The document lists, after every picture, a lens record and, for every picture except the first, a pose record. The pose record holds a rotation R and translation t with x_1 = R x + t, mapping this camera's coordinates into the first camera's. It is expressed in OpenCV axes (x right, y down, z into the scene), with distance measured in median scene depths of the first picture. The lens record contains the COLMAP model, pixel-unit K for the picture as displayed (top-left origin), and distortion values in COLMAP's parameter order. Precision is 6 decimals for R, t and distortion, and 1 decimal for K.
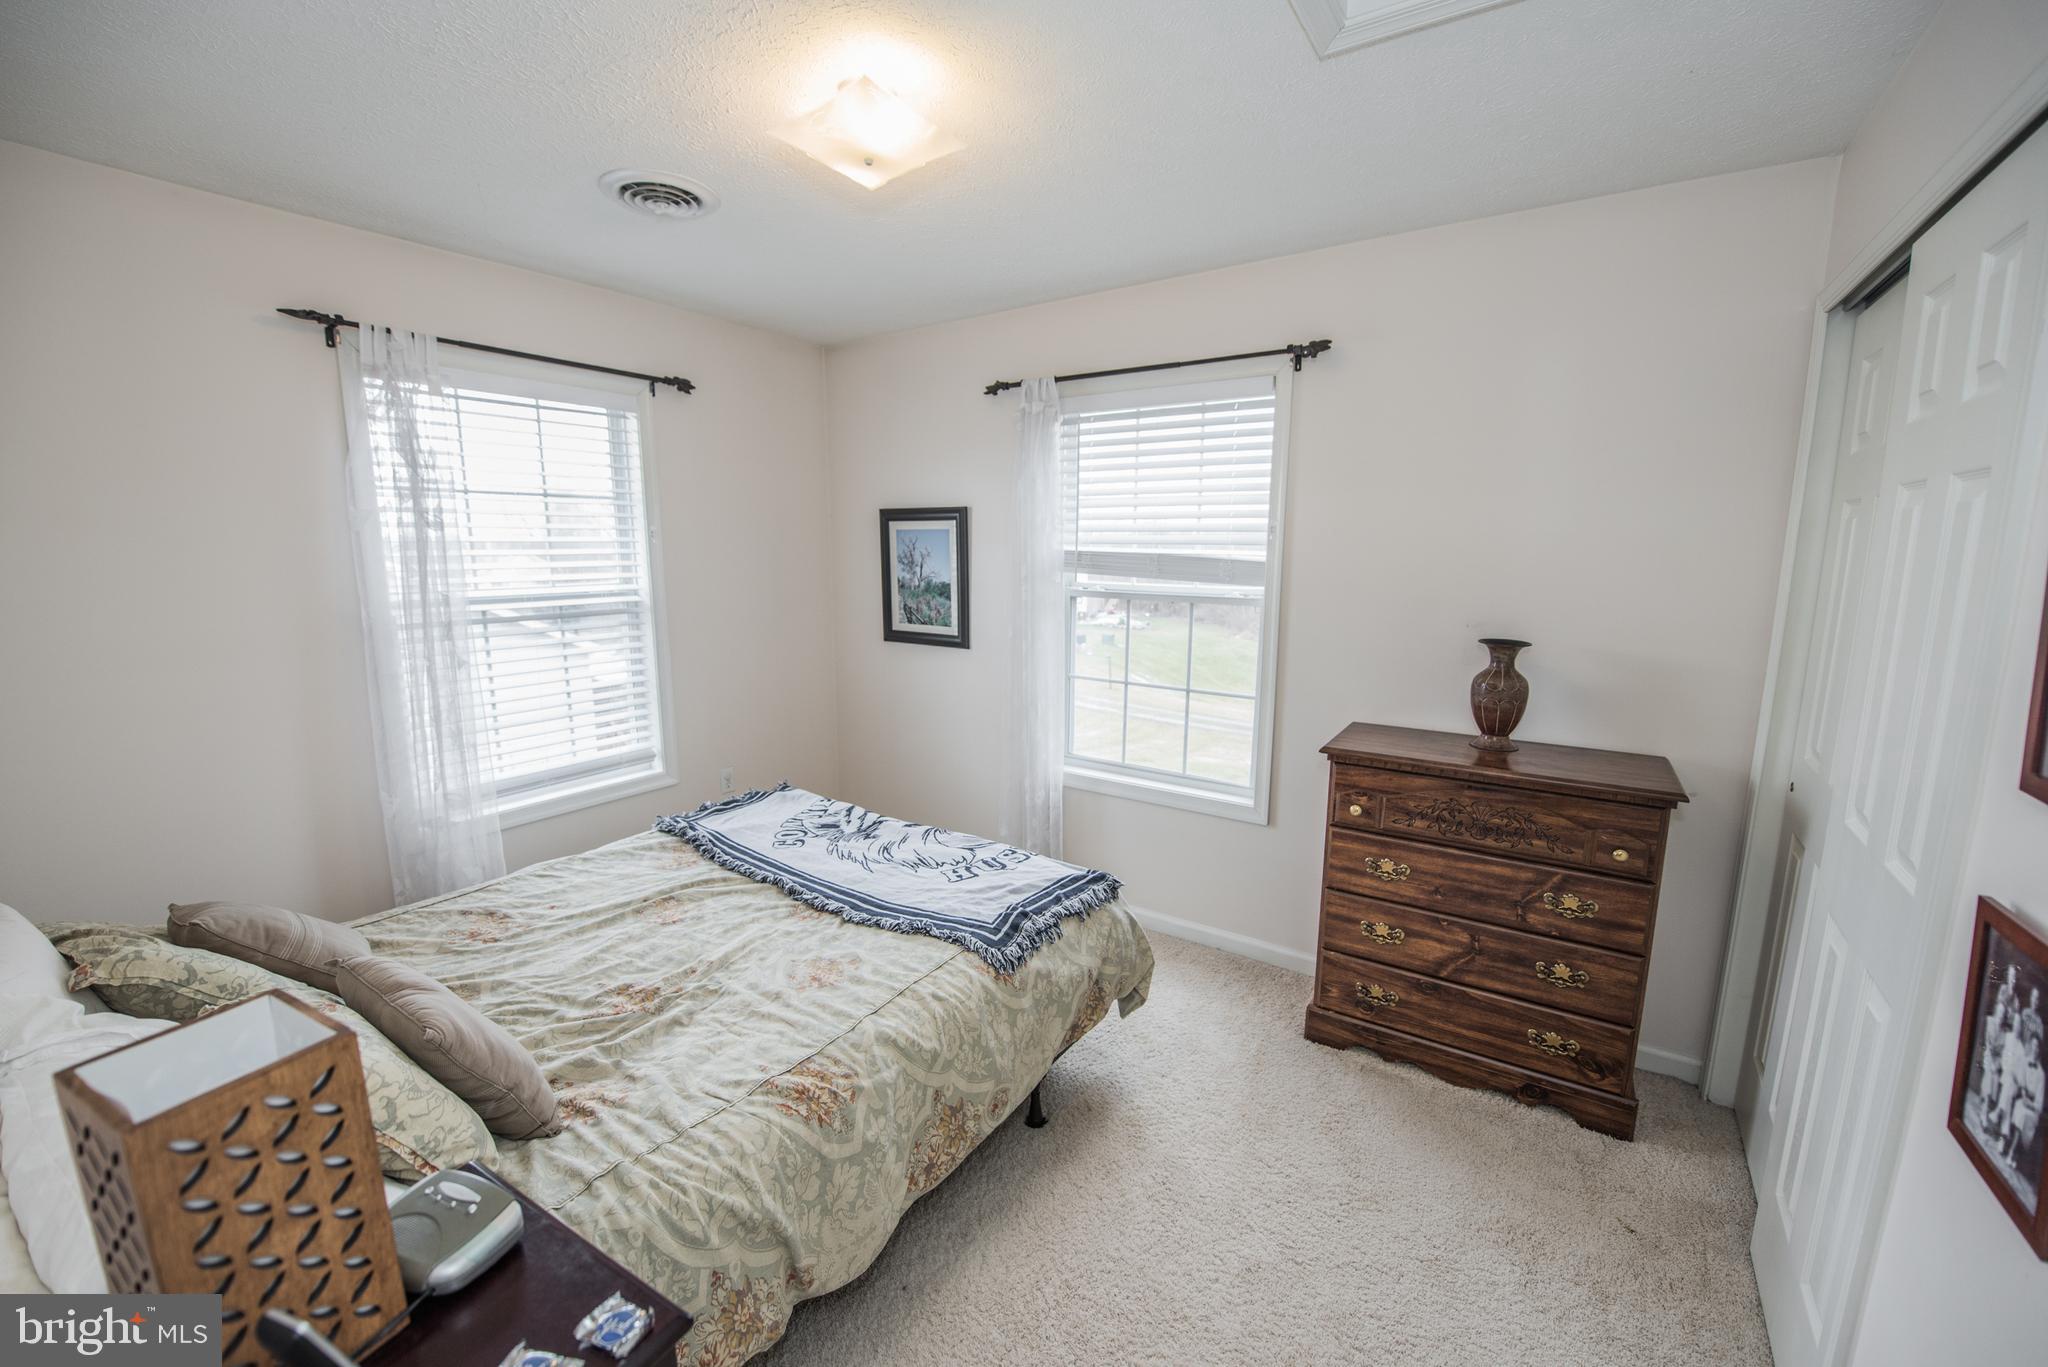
lens RADIAL K [[814.0, 0, 1018.9], [0, 814.0, 684.6], [0, 0, 1]] dist [-0.012561, -0.002355]
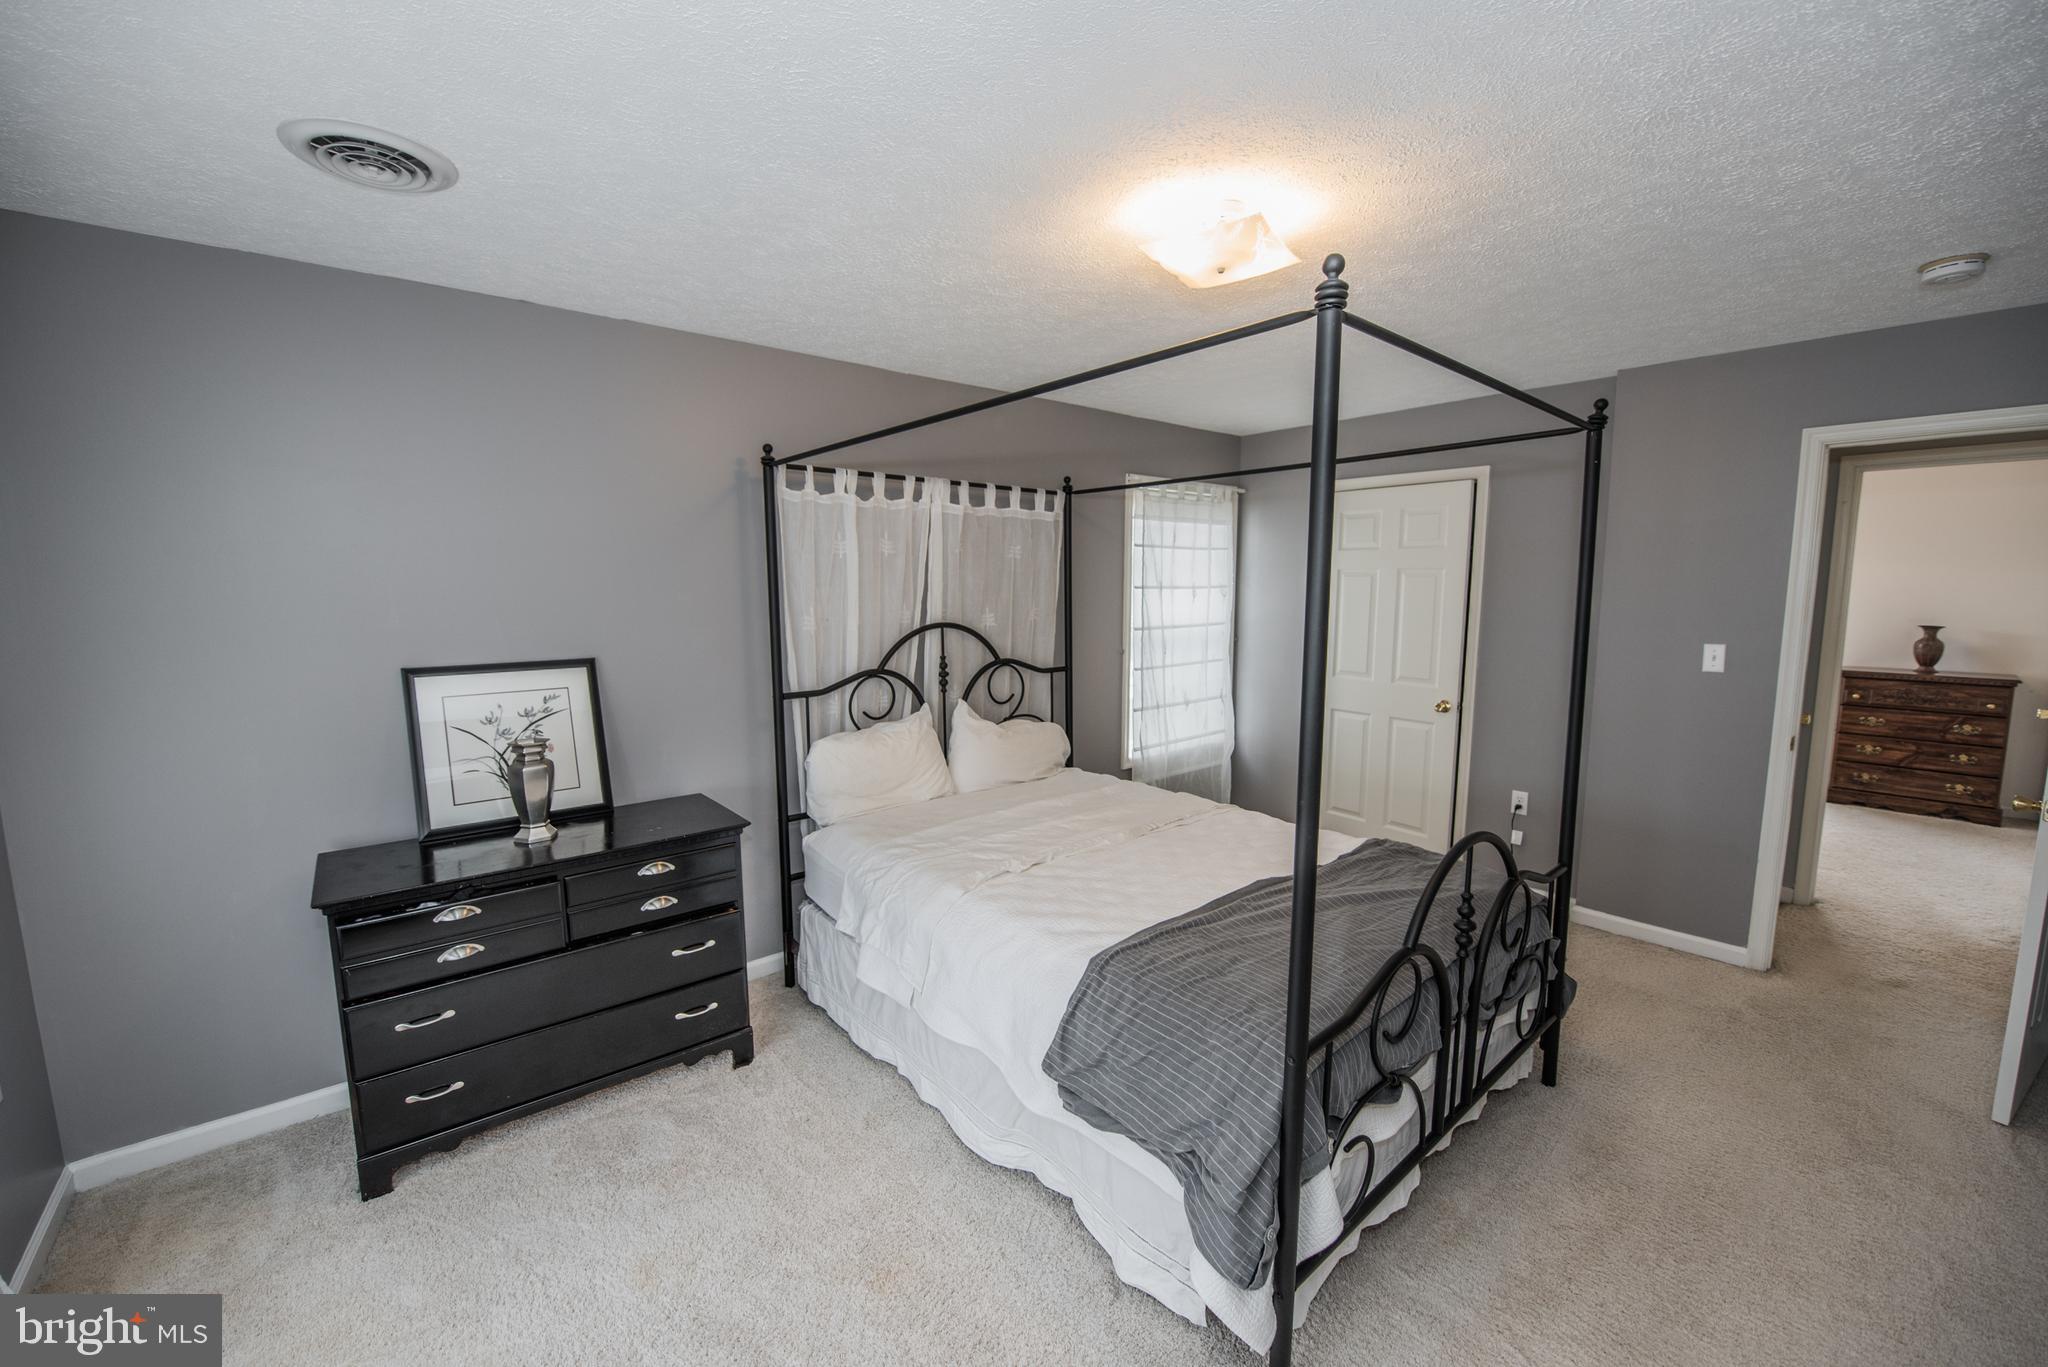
lens RADIAL K [[814.0, 0, 1018.3], [0, 814.0, 681.6], [0, 0, 1]] dist [-0.012561, -0.002355]
pose [[0.962502, 0.024421, -0.270173, -1.310775], [-0.037203, 0.998413, -0.042289, 0.299460], [0.268711, 0.050754, 0.961883, -1.913442]]
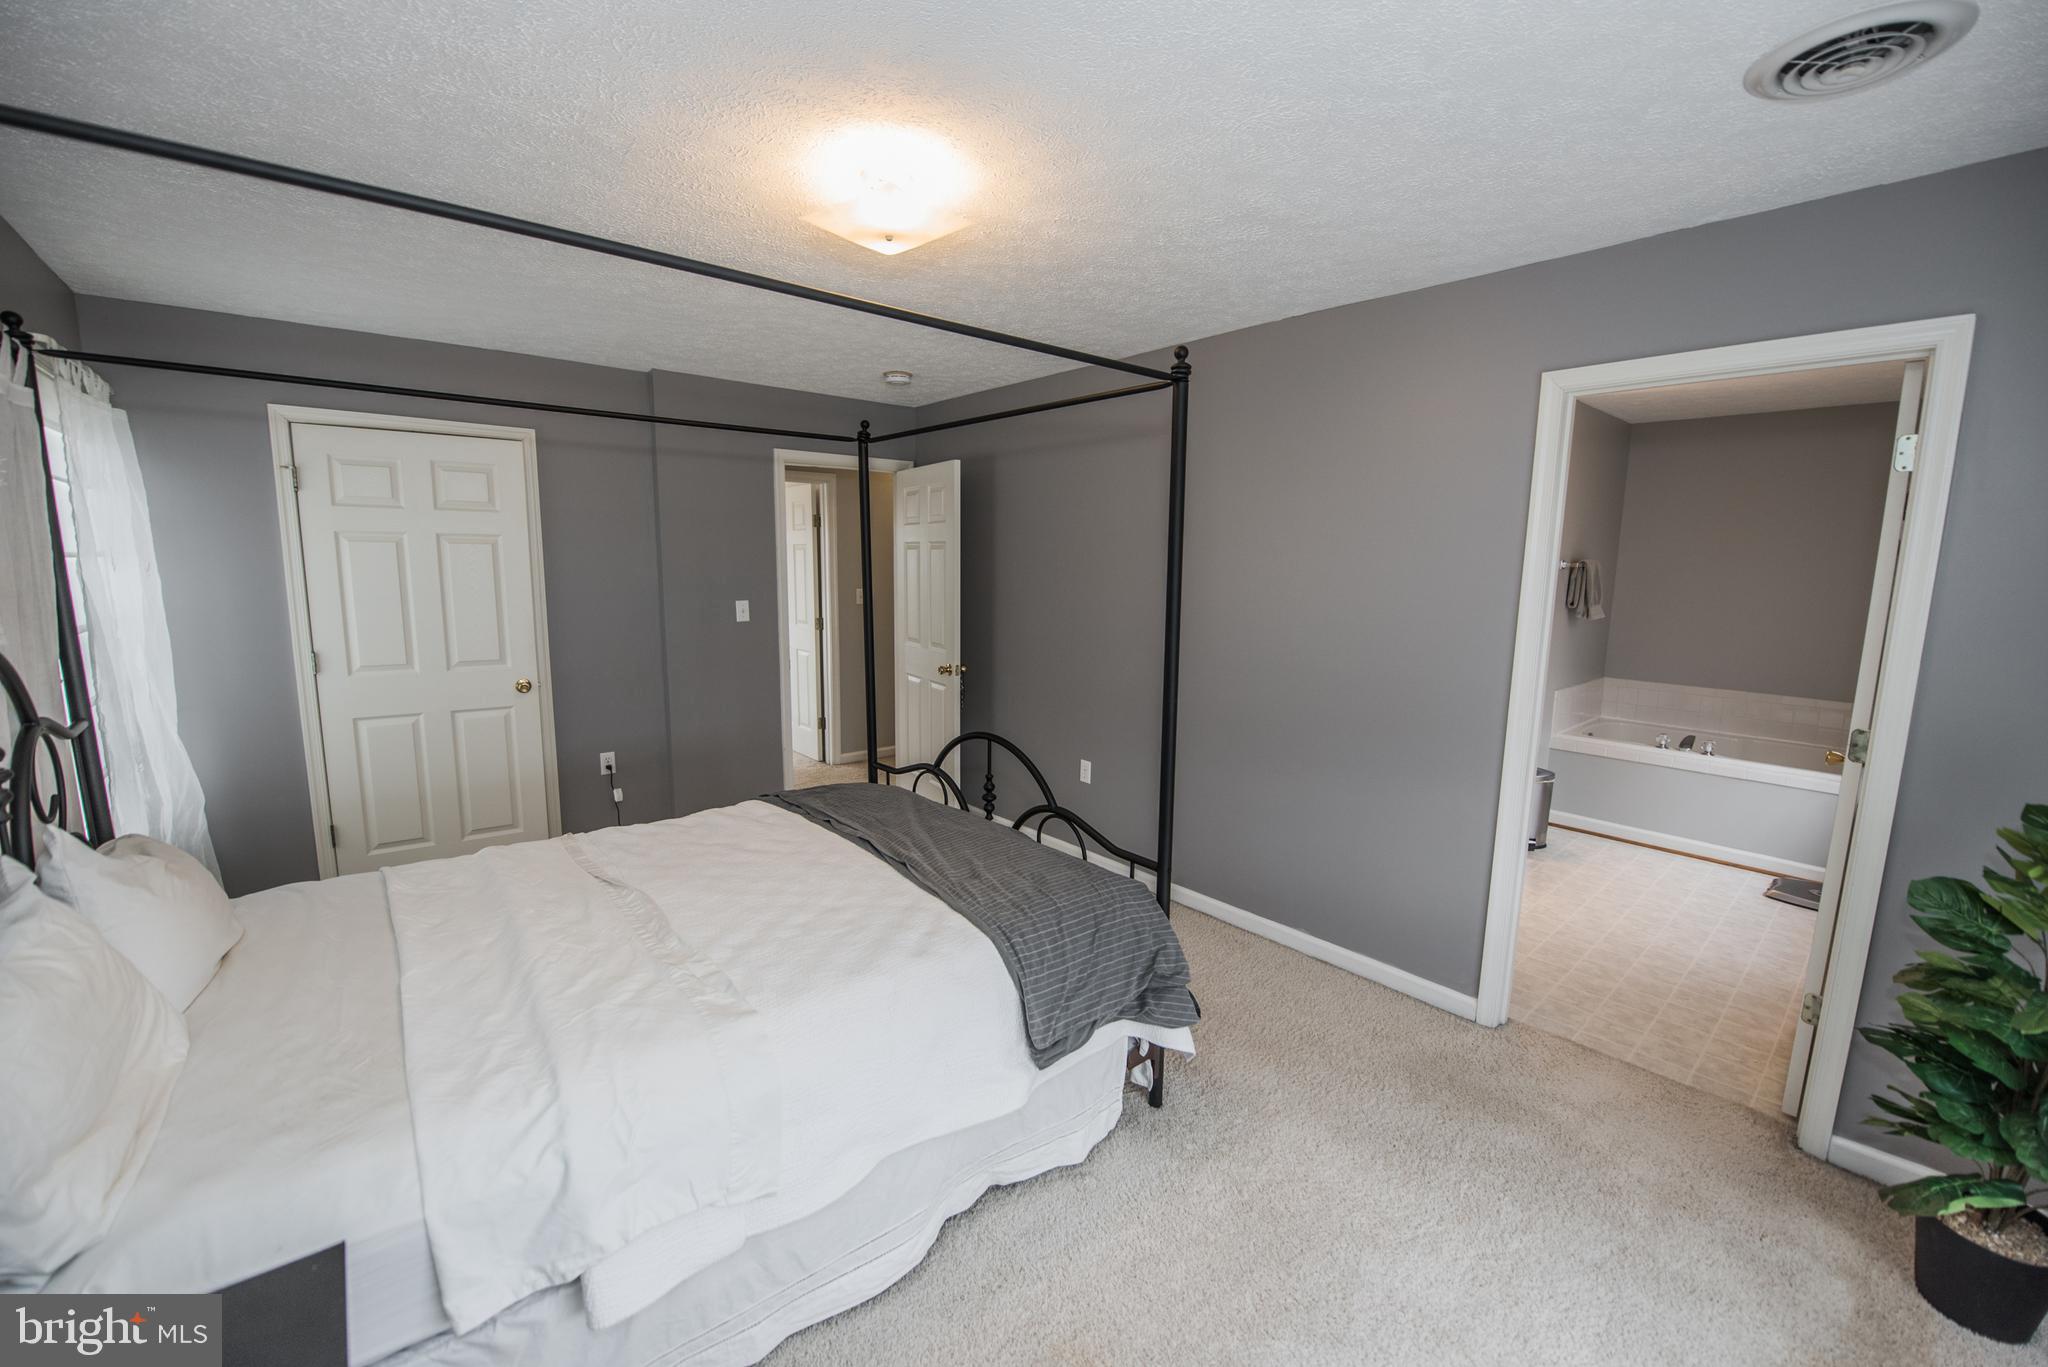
lens RADIAL K [[814.0, 0, 1018.5], [0, 814.0, 685.5], [0, 0, 1]] dist [-0.012561, -0.002355]
pose [[0.255689, -0.145346, 0.955771, -2.120604], [0.146193, 0.983078, 0.110389, 0.217060], [-0.955641, 0.111501, 0.272611, -1.407690]]
